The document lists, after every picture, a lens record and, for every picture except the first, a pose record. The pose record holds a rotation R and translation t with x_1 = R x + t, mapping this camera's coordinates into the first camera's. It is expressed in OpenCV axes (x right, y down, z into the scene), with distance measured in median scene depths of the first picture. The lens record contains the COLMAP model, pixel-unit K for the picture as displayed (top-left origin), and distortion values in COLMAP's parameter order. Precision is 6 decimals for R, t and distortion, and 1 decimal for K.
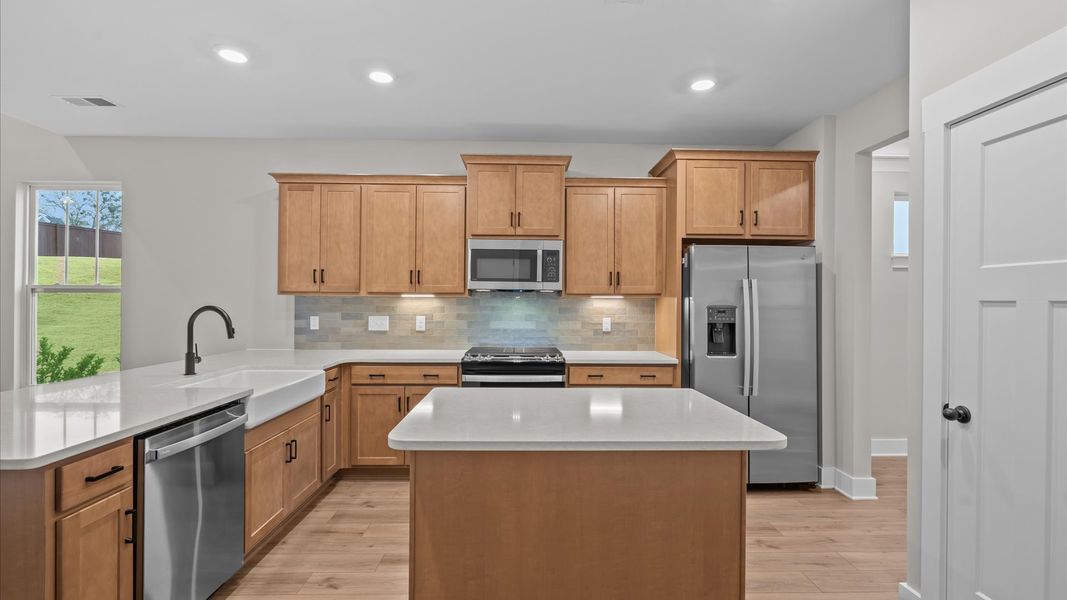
lens RADIAL K [[480.6, 0, 535.6], [0, 480.6, 303.0], [0, 0, 1]] dist [-0.000543, 0.001047]
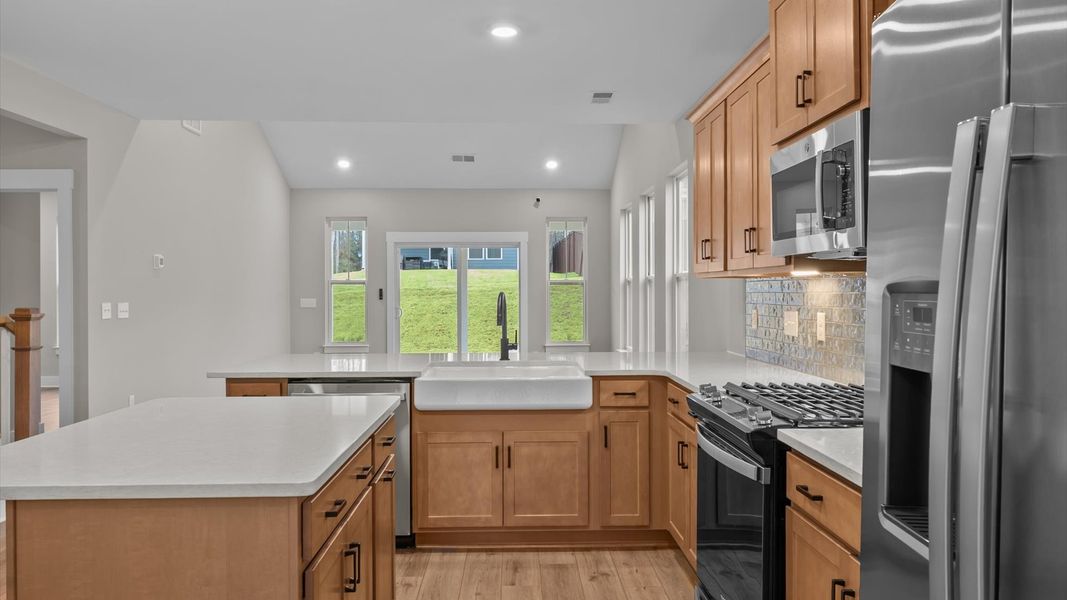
lens RADIAL K [[752.9, 0, 537.1], [0, 752.9, 293.2], [0, 0, 1]] dist [0.031874, -0.017801]
pose [[-0.001318, -0.001793, -0.999998, 0.619745], [0.002103, 0.999996, -0.001796, 0.007773], [0.999997, -0.002105, -0.001314, 0.752455]]
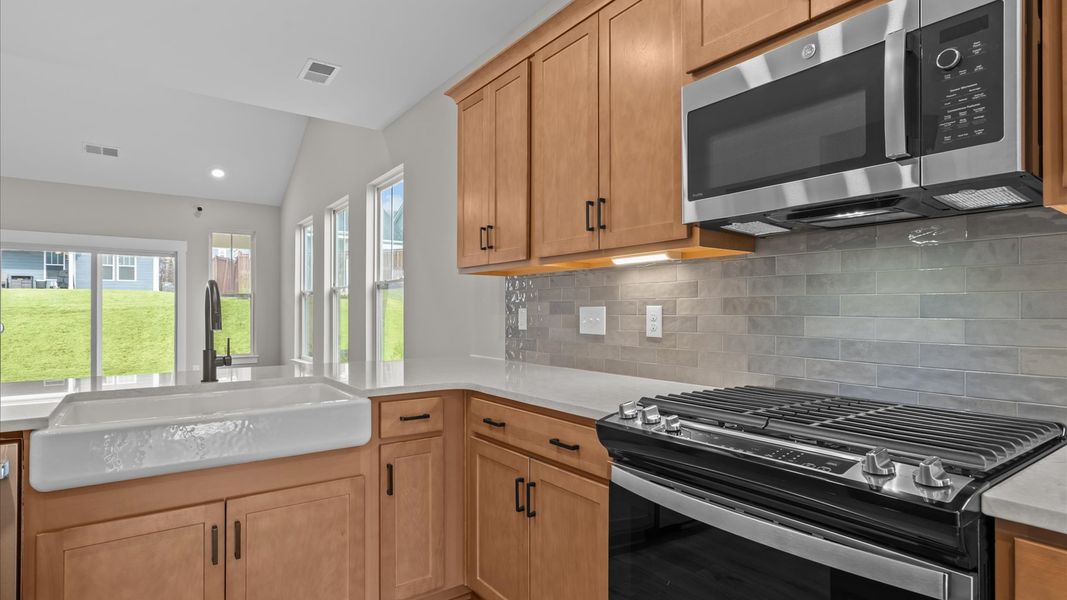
lens RADIAL K [[542.4, 0, 536.1], [0, 542.4, 309.7], [0, 0, 1]] dist [0.001378, 0.002837]
pose [[0.559051, -0.009428, -0.829079, 0.136761], [0.003901, 0.999954, -0.008741, 0.038246], [0.829124, 0.001653, 0.559062, 0.669066]]
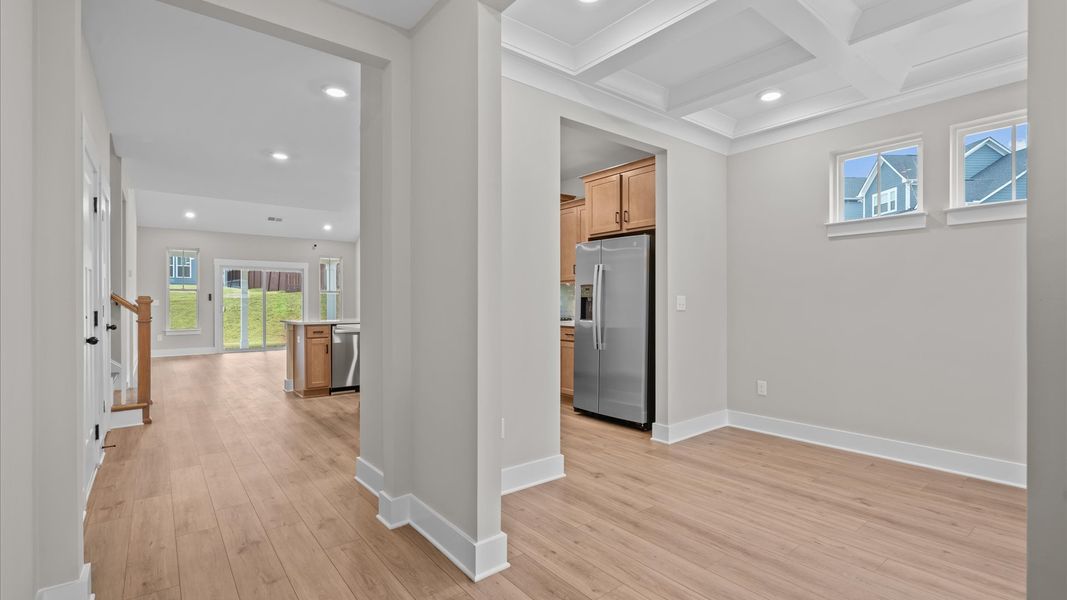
lens RADIAL K [[480.6, 0, 533.2], [0, 480.6, 304.1], [0, 0, 1]] dist [-0.000543, 0.001047]
pose [[0.600540, -0.003672, -0.799586, 1.235655], [0.004013, 0.999991, -0.001578, 0.055544], [0.799585, -0.002261, 0.600549, 0.024115]]
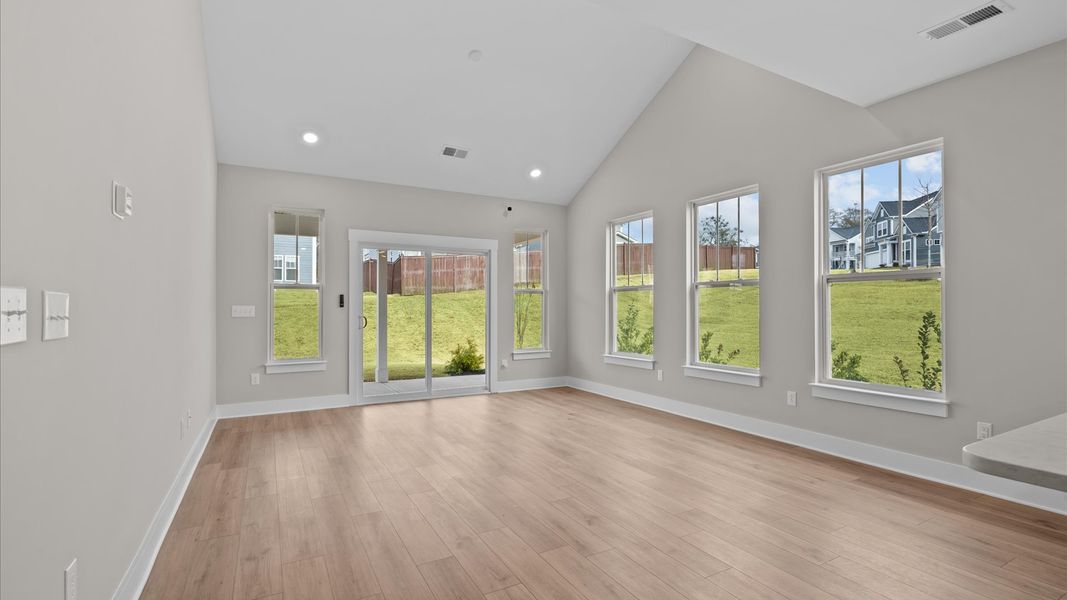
lens RADIAL K [[480.6, 0, 529.8], [0, 480.6, 304.1], [0, 0, 1]] dist [-0.000543, 0.001047]
pose [[0.458517, -0.012480, -0.888598, -0.492769], [0.001341, 0.999910, -0.013352, 0.035171], [0.888685, 0.004931, 0.458492, 0.034530]]
